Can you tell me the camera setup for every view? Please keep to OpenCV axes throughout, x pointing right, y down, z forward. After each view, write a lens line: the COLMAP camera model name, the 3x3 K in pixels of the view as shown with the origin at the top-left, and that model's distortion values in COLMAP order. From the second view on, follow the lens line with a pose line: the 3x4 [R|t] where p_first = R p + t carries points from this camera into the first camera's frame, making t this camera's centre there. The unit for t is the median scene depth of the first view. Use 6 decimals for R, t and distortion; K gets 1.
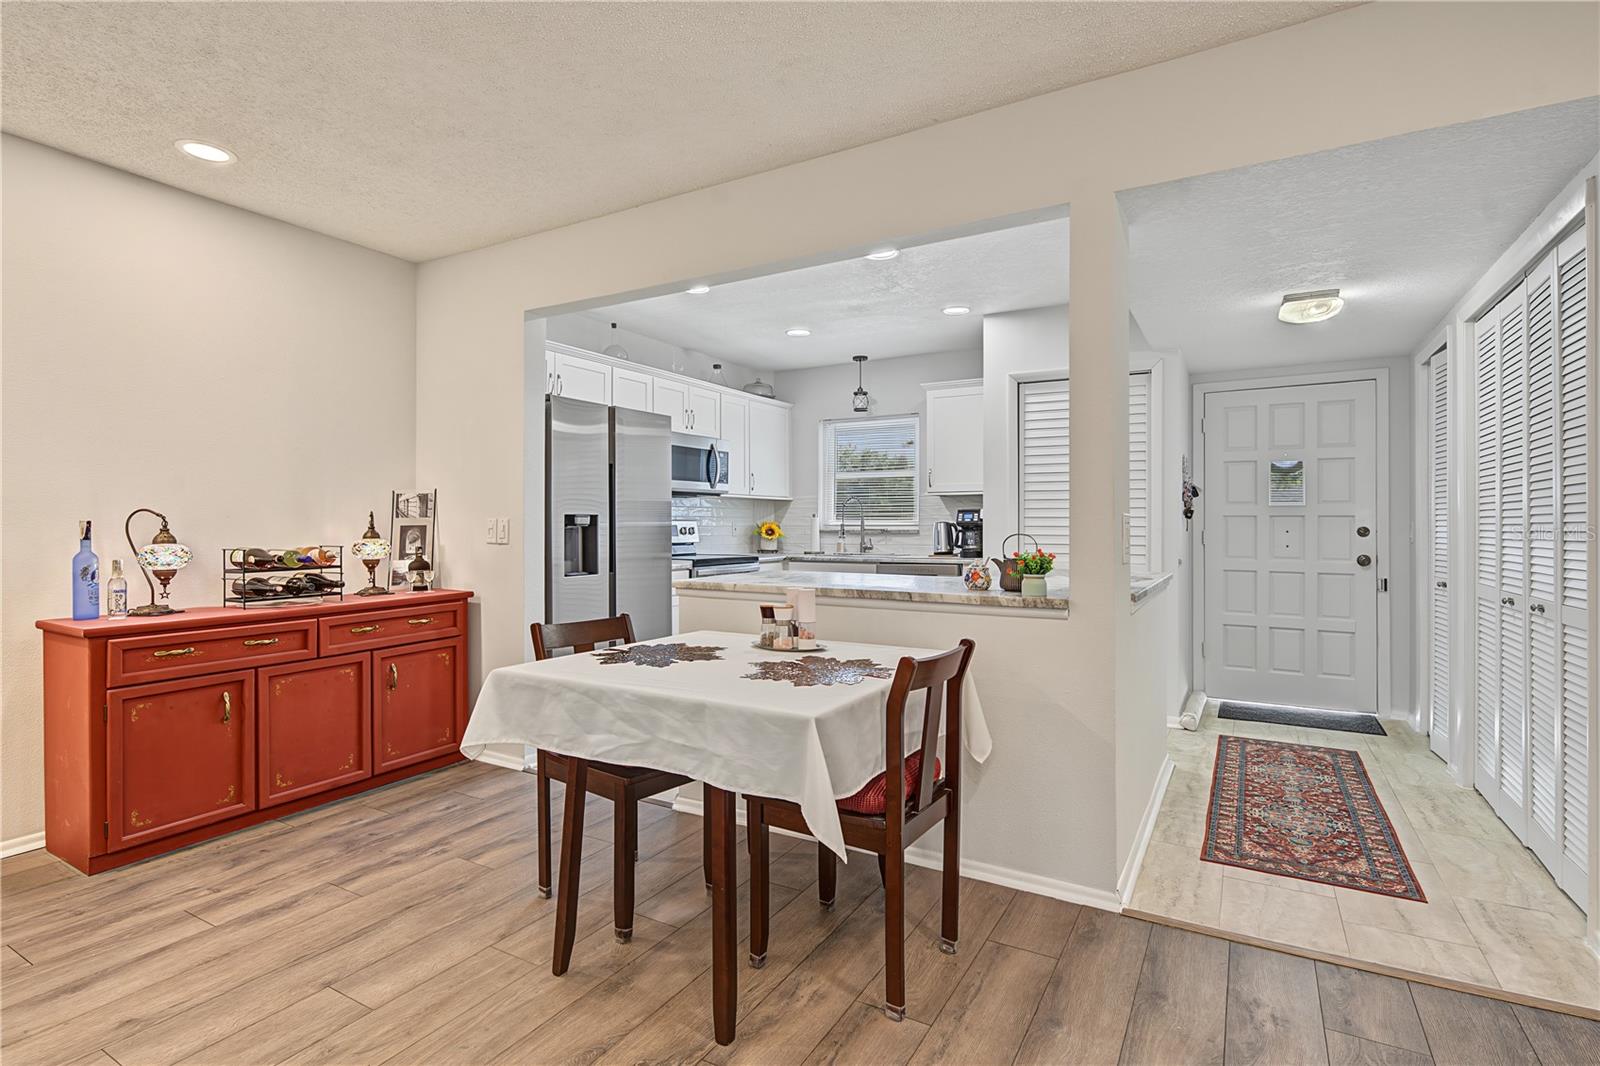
lens RADIAL K [[773.1, 0, 795.4], [0, 773.1, 523.3], [0, 0, 1]] dist [0.002370, 0.000305]
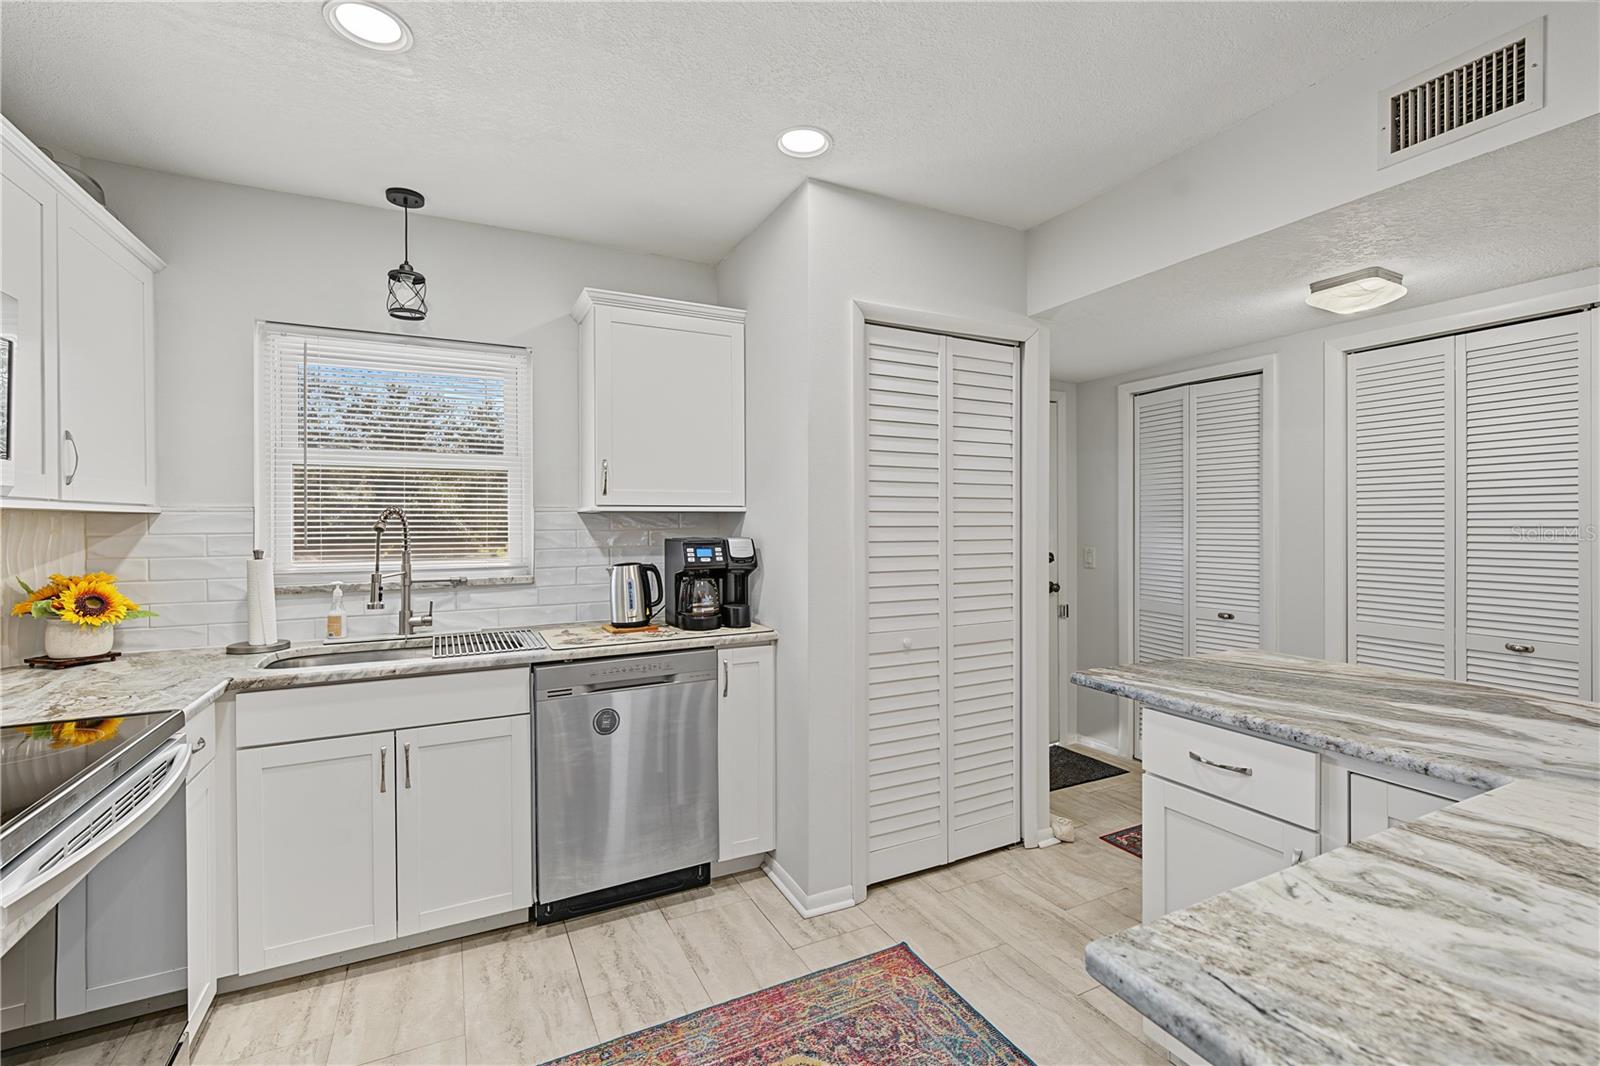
lens RADIAL K [[697.8, 0, 796.3], [0, 697.8, 525.5], [0, 0, 1]] dist [-0.000866, -0.000174]
pose [[0.545049, -0.006320, 0.838380, -0.153184], [0.003237, 0.999980, 0.005434, -0.031258], [-0.838398, -0.000248, 0.545059, 0.696634]]
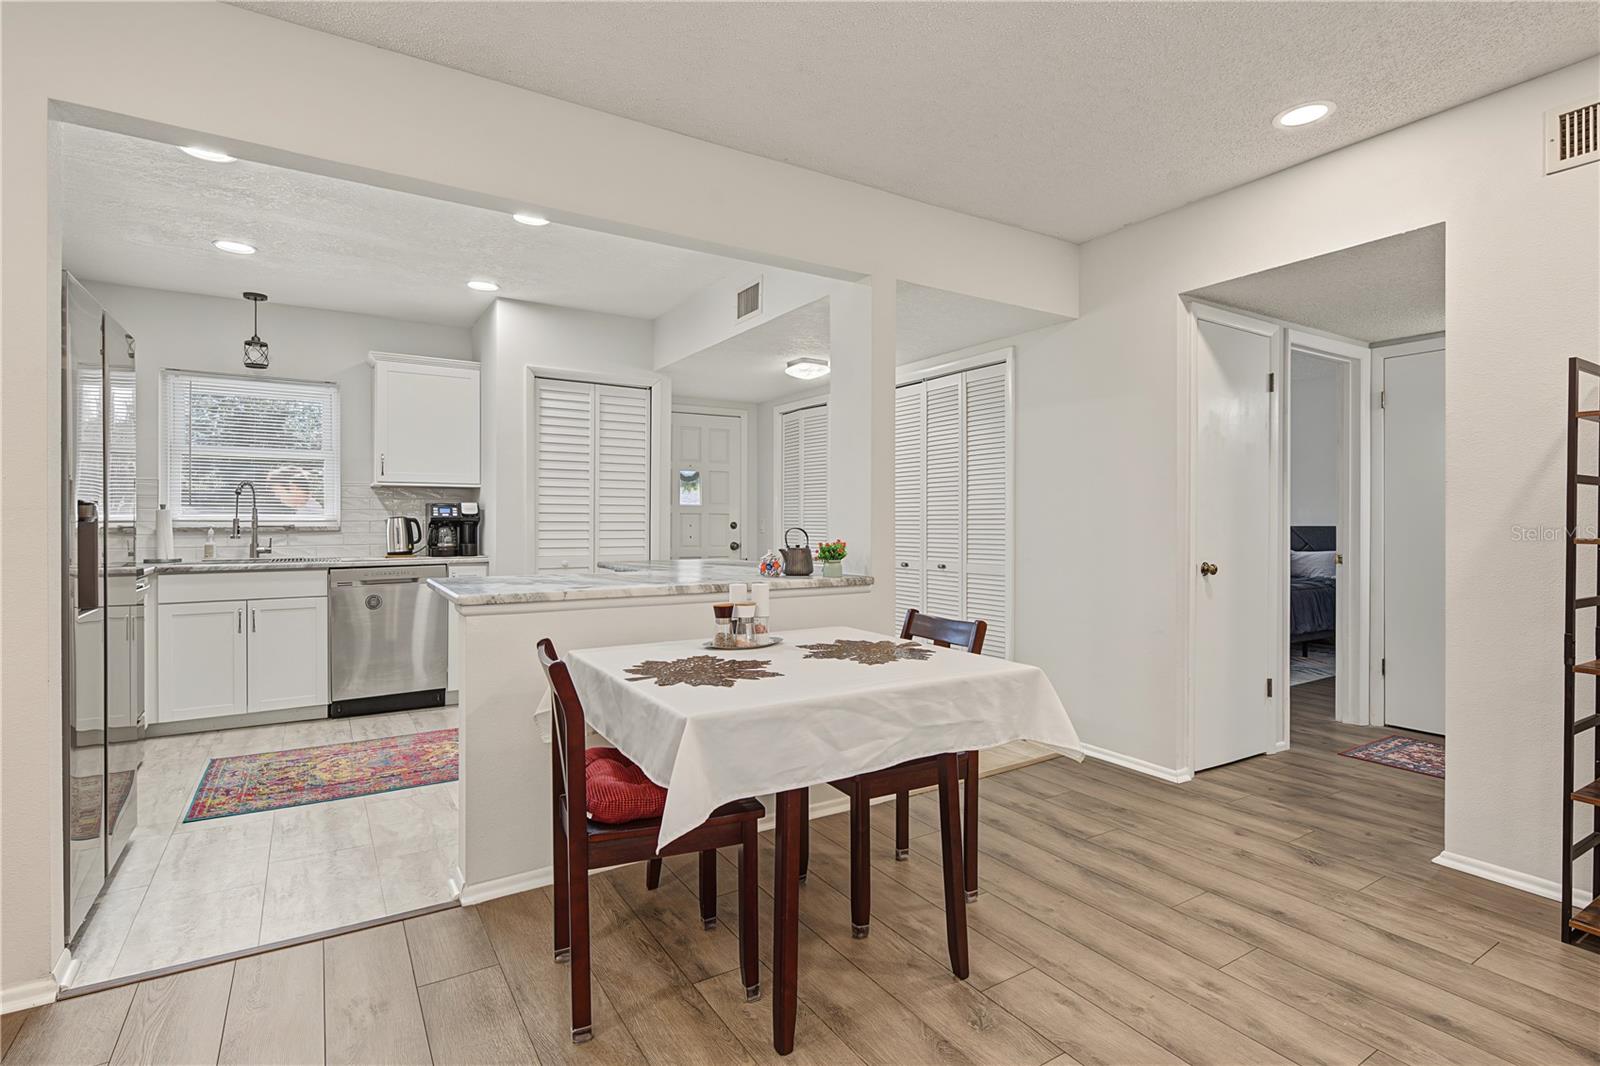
lens RADIAL K [[773.1, 0, 795.4], [0, 773.1, 523.3], [0, 0, 1]] dist [0.002370, 0.000305]
pose [[0.465756, -0.002275, 0.884910, -0.392137], [-0.002536, 0.999989, 0.003906, 0.000950], [-0.884909, -0.004064, 0.465746, 0.224836]]
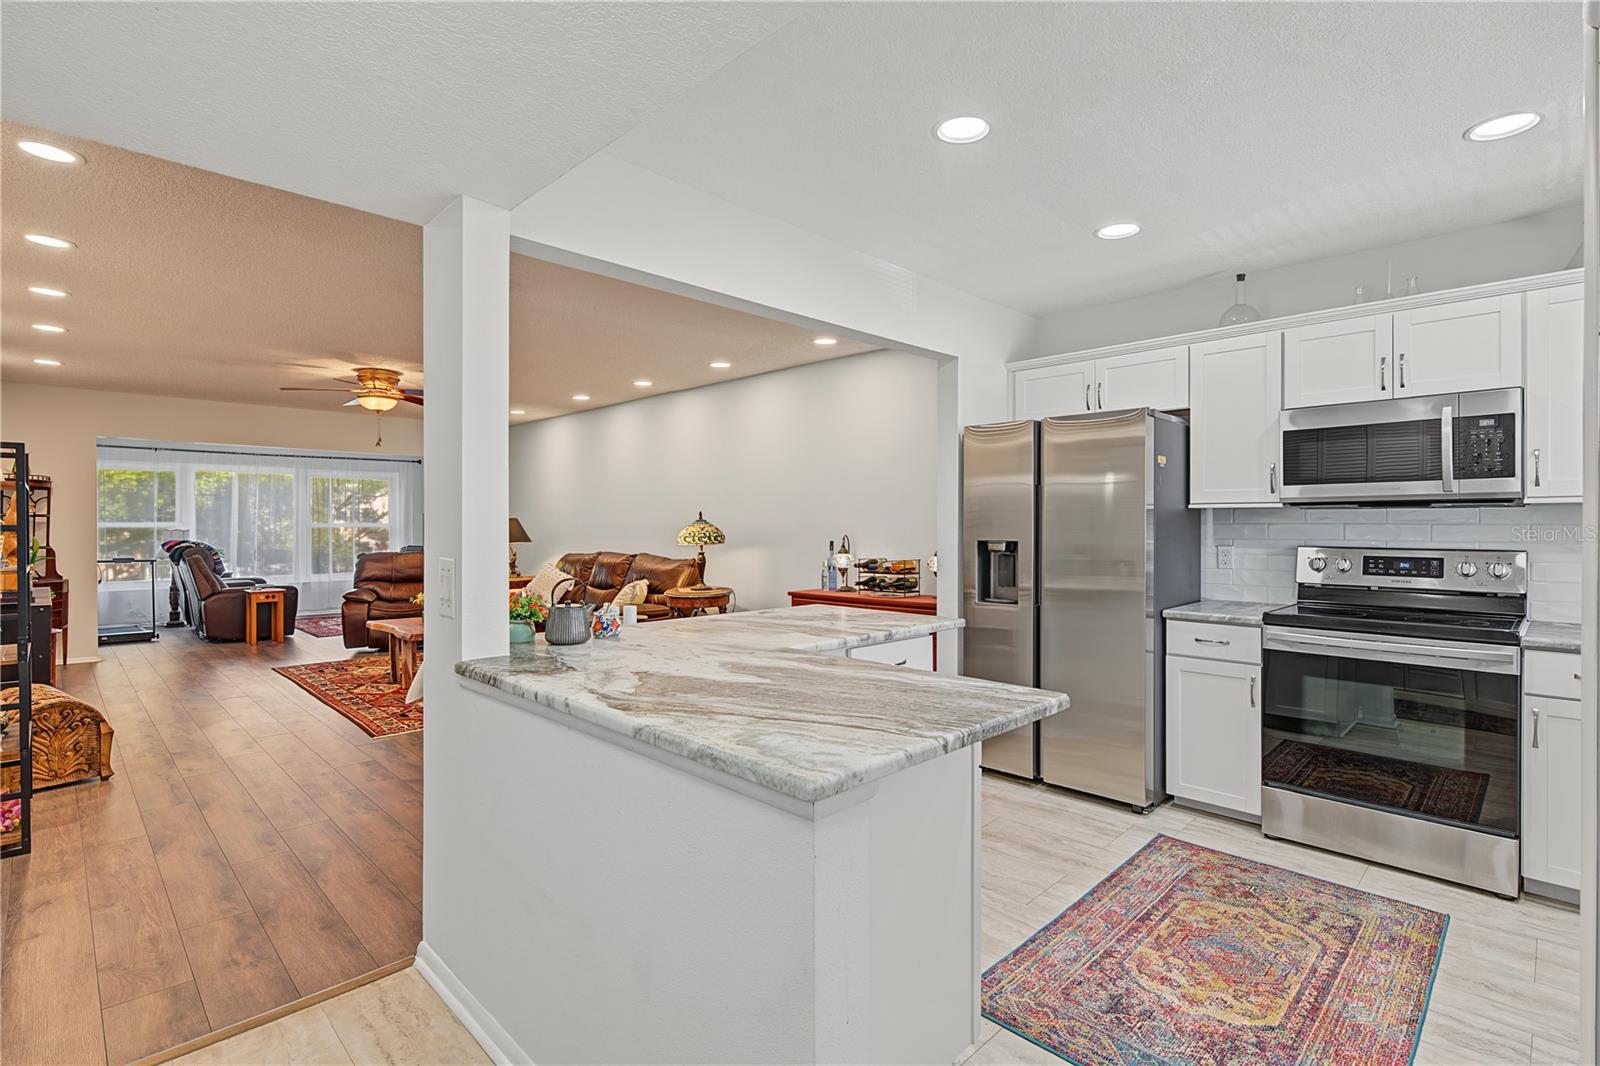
lens RADIAL K [[759.5, 0, 797.2], [0, 759.5, 526.2], [0, 0, 1]] dist [0.001515, -0.000269]
pose [[-0.256568, 0.002177, -0.966524, 0.533768], [0.000214, 0.999998, 0.002196, -0.023438], [0.966526, 0.000357, -0.256568, 0.744480]]
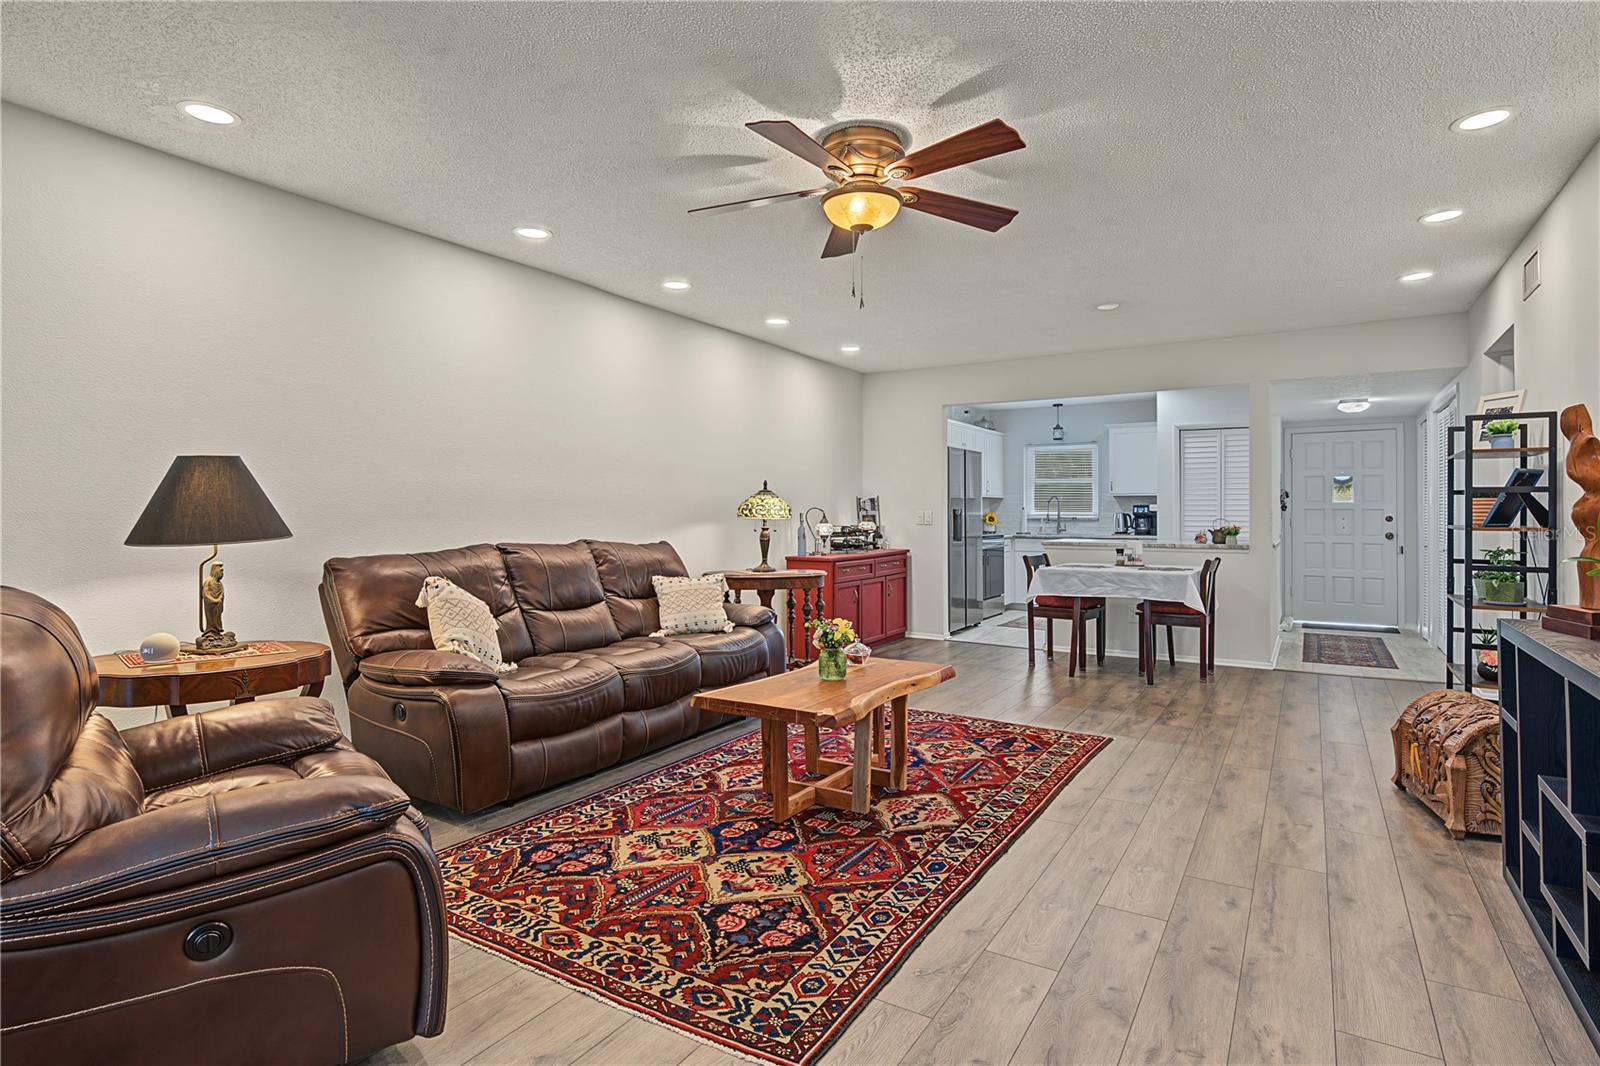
lens RADIAL K [[819.7, 0, 793.9], [0, 819.7, 510.2], [0, 0, 1]] dist [0.000782, 0.000597]
pose [[0.999529, 0.000256, -0.030671, -0.453386], [-0.000343, 0.999996, -0.002852, -0.002120], [0.030671, 0.002862, 0.999525, -0.736203]]
